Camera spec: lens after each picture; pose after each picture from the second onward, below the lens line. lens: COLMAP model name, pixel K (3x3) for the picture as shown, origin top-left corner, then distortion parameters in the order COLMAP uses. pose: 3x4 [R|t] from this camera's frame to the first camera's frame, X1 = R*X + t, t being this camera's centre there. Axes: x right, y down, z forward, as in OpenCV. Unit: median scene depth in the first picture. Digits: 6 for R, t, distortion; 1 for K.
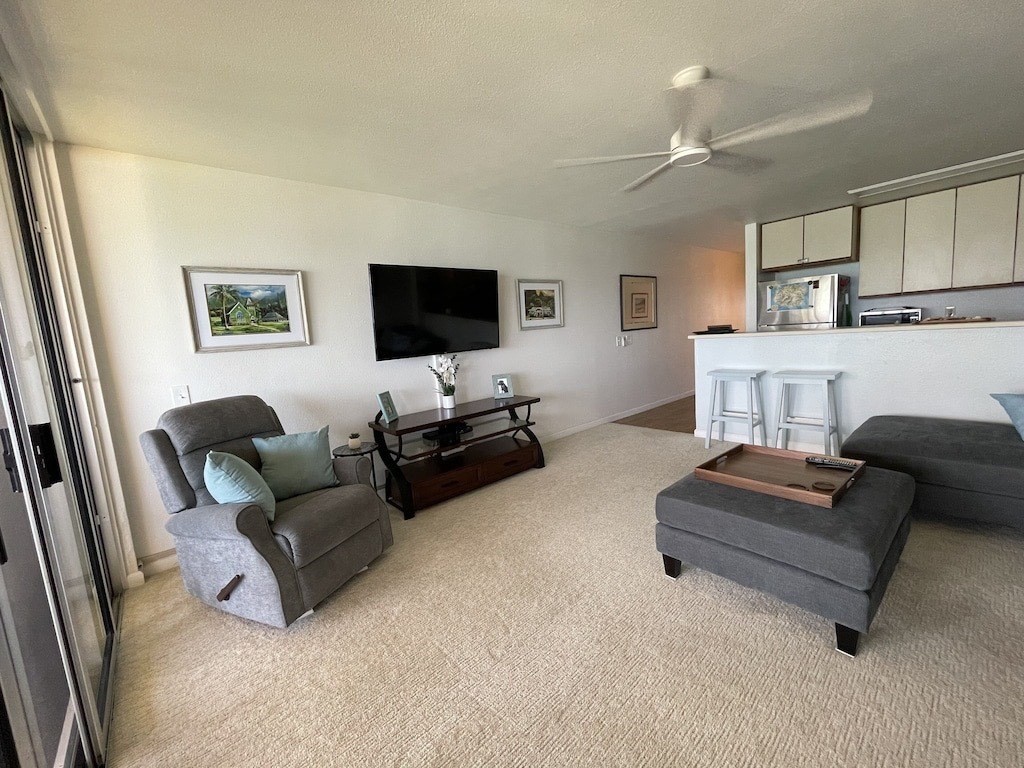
lens RADIAL K [[416.0, 0, 508.1], [0, 416.0, 384.9], [0, 0, 1]] dist [0.000851, -0.000010]
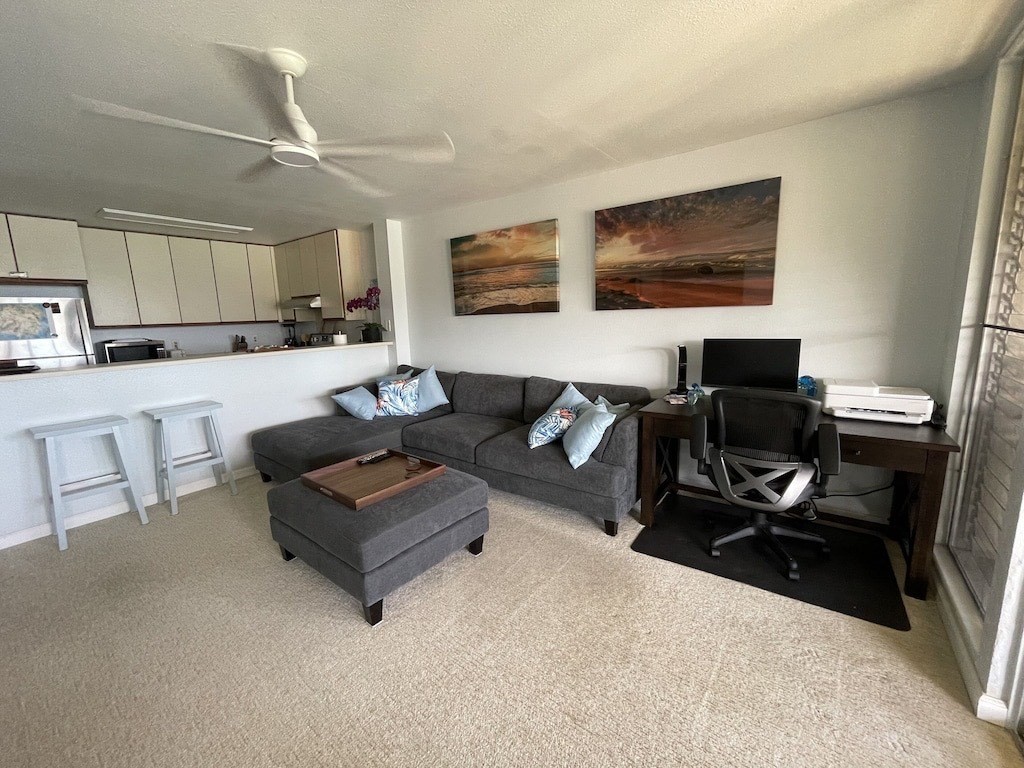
lens RADIAL K [[410.3, 0, 512.0], [0, 410.3, 384.0], [0, 0, 1]] dist [-0.000153, -0.000096]
pose [[-0.205235, -0.079939, 0.975443, -0.209440], [0.171540, 0.978293, 0.116265, -0.042198], [-0.963562, 0.191190, -0.187068, 0.337989]]
